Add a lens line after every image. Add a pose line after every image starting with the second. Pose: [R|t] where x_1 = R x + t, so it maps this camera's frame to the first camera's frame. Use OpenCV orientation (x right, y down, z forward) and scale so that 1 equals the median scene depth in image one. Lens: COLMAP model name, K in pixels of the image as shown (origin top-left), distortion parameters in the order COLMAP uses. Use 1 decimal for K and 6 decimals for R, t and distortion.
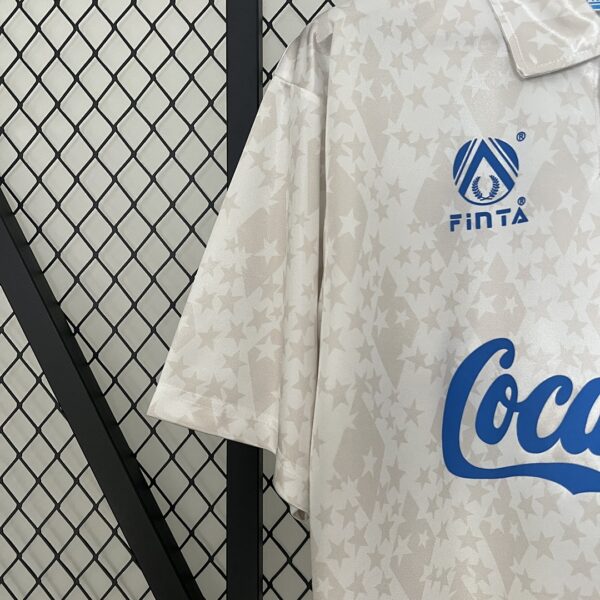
lens RADIAL K [[590.6, 0, 300.0], [0, 590.6, 300.0], [0, 0, 1]] dist [0.003894, -0.008158]
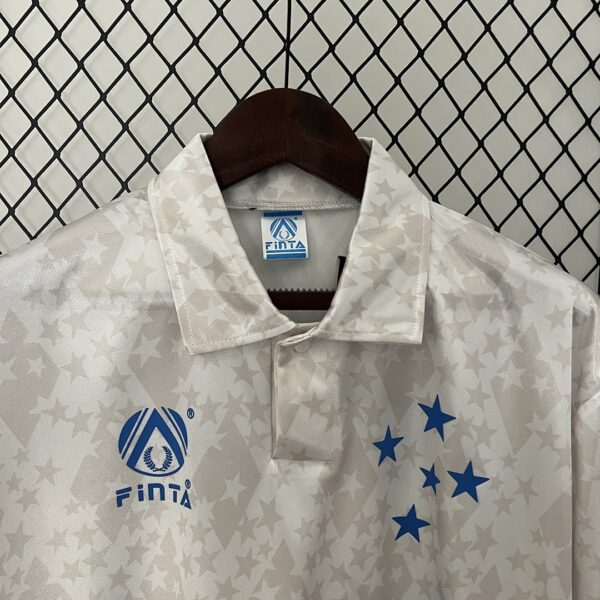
lens RADIAL K [[590.6, 0, 300.0], [0, 590.6, 300.0], [0, 0, 1]] dist [0.003894, -0.008158]
pose [[0.991698, 0.025811, 0.125971, 0.412525], [-0.033999, 0.997416, 0.063290, -0.504841], [-0.124012, -0.067047, 0.990013, 0.077864]]
